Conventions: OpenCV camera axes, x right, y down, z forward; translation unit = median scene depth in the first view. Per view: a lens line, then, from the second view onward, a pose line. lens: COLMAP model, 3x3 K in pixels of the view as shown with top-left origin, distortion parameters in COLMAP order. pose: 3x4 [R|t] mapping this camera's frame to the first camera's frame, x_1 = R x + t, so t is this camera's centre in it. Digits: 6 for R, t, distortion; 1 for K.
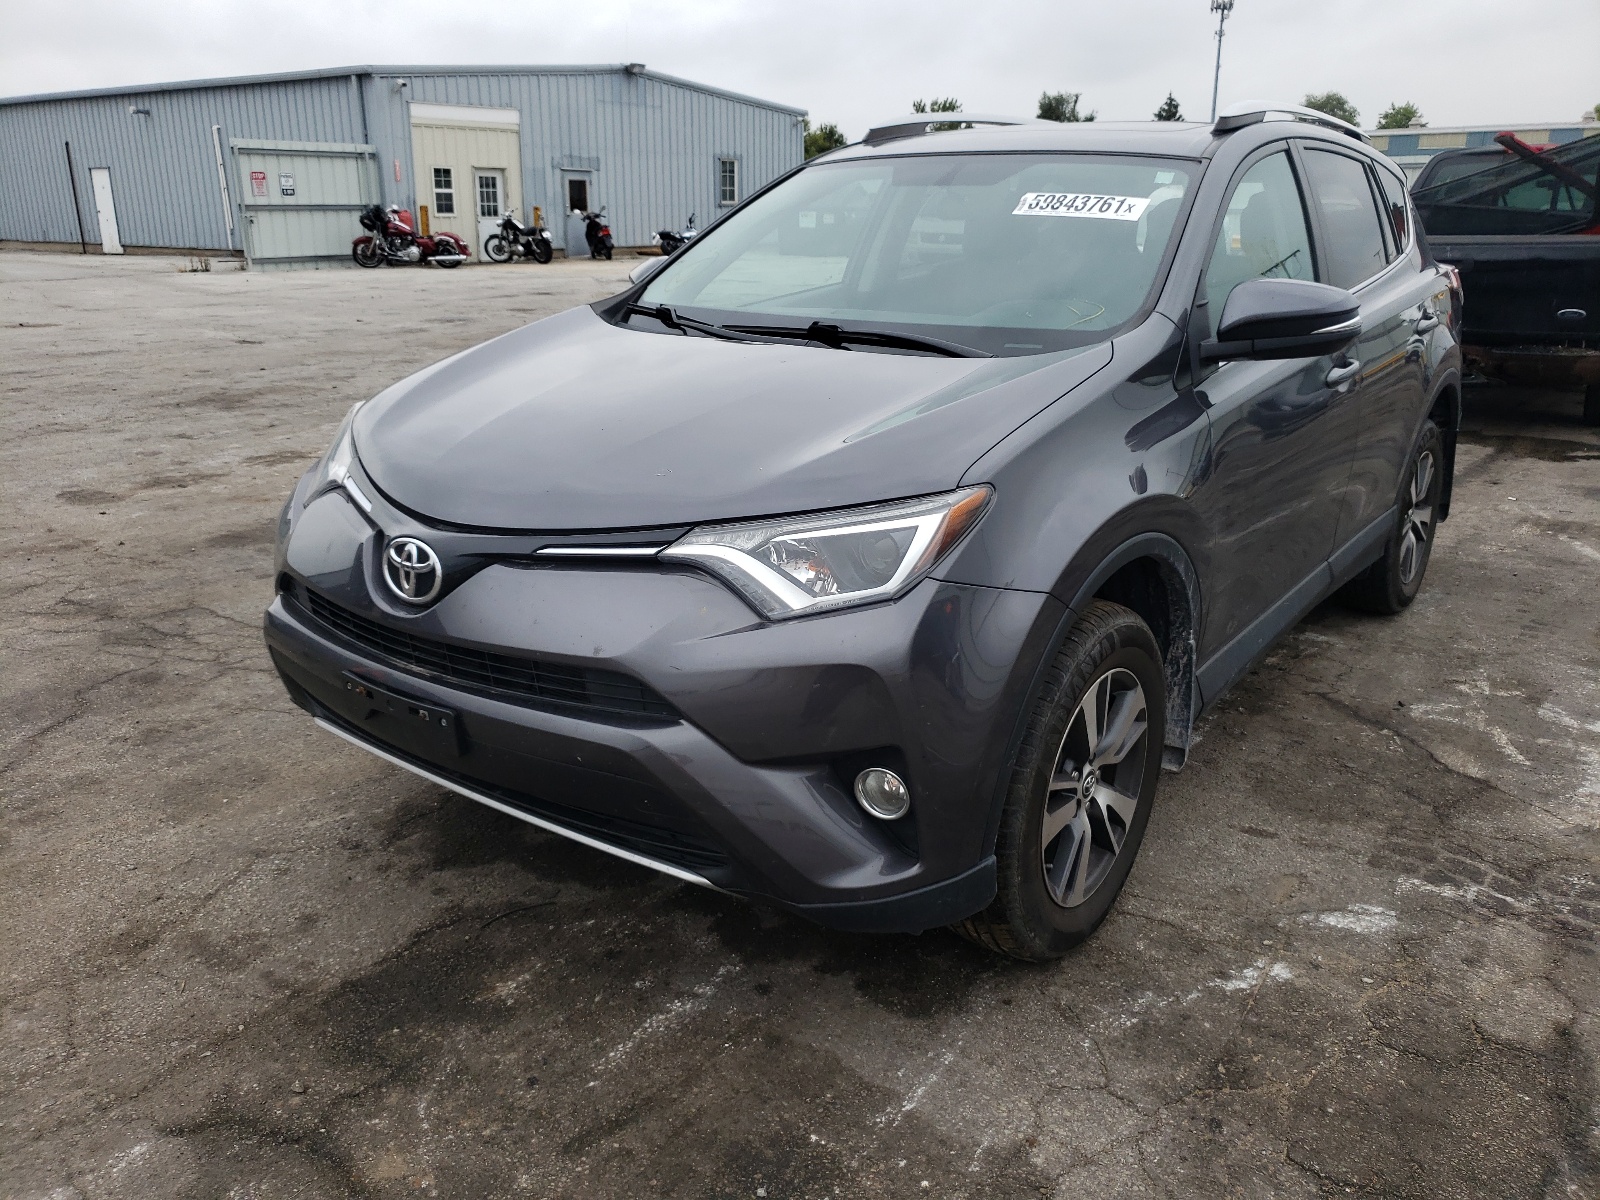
lens RADIAL K [[1325.0, 0, 800.0], [0, 1325.0, 600.0], [0, 0, 1]] dist [0.007388, 0.008667]
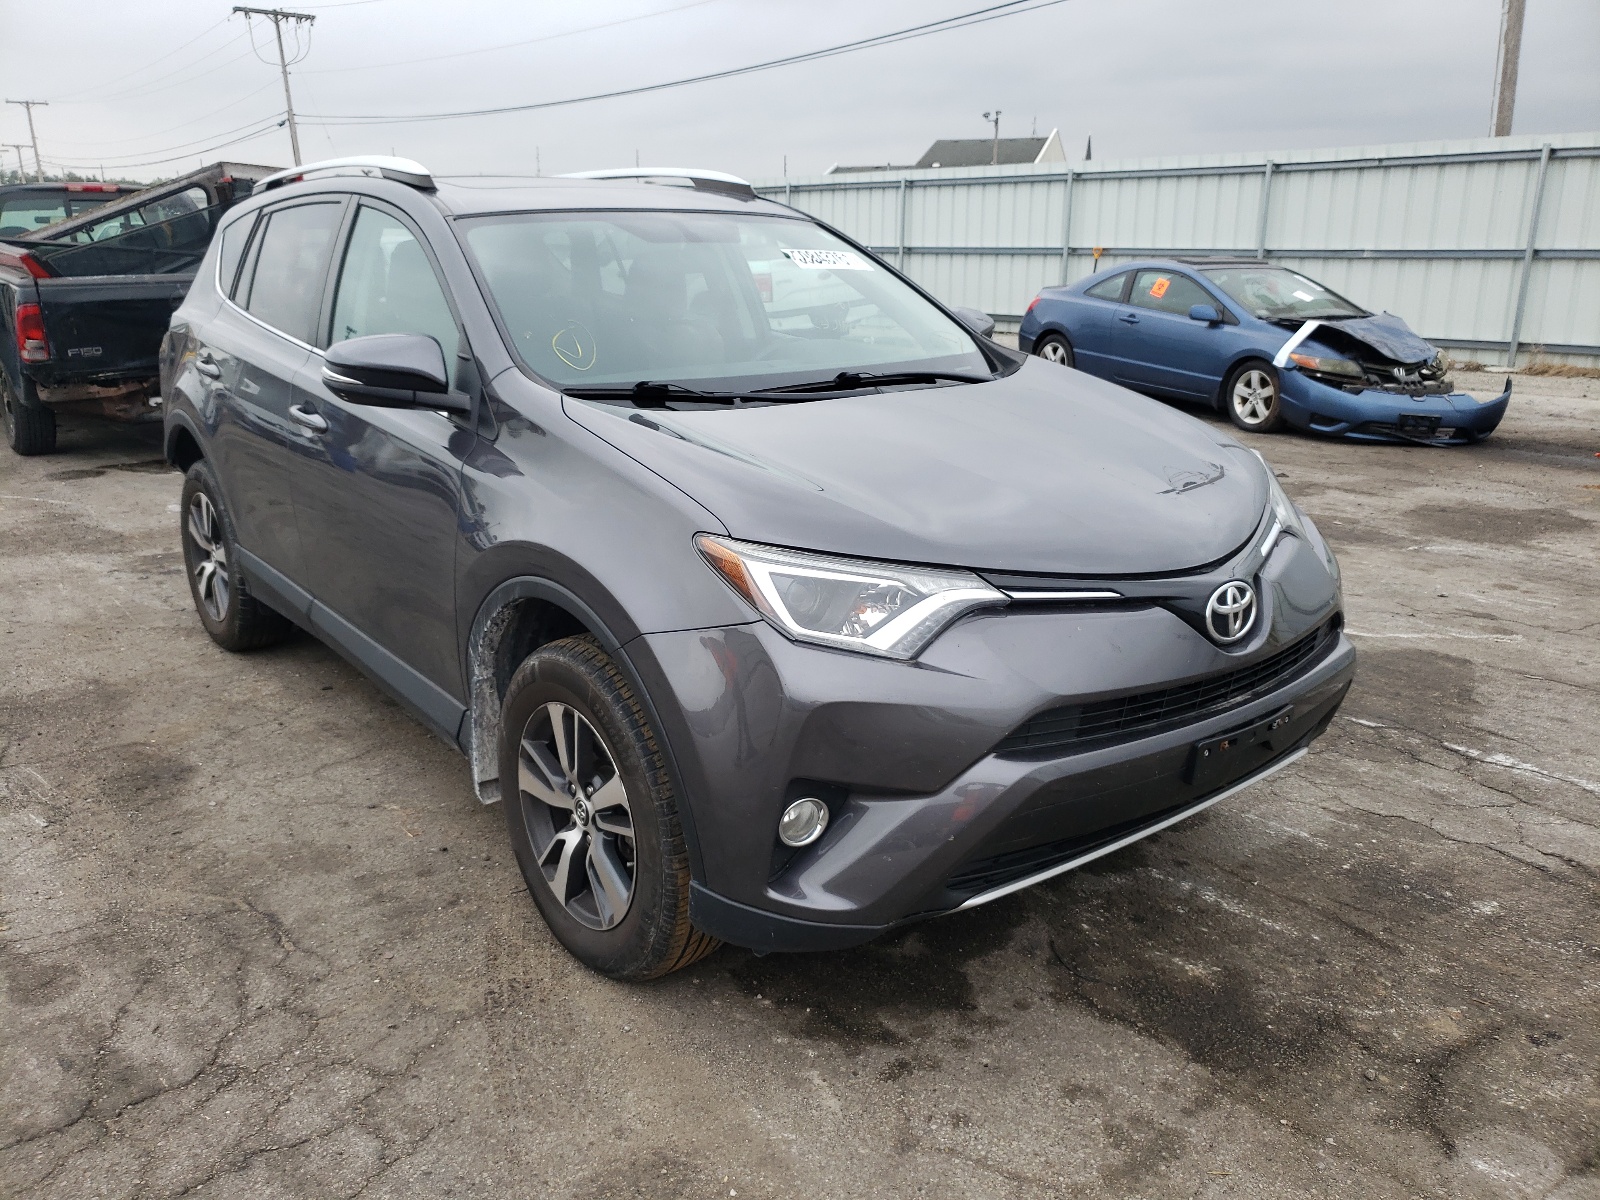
lens RADIAL K [[1294.7, 0, 785.7], [0, 1294.7, 608.0], [0, 0, 1]] dist [0.007469, 0.005502]
pose [[0.210252, -0.273075, 0.938735, -1.083442], [0.286288, 0.935304, 0.207956, -0.277226], [-0.934791, 0.225026, 0.274827, 0.841997]]
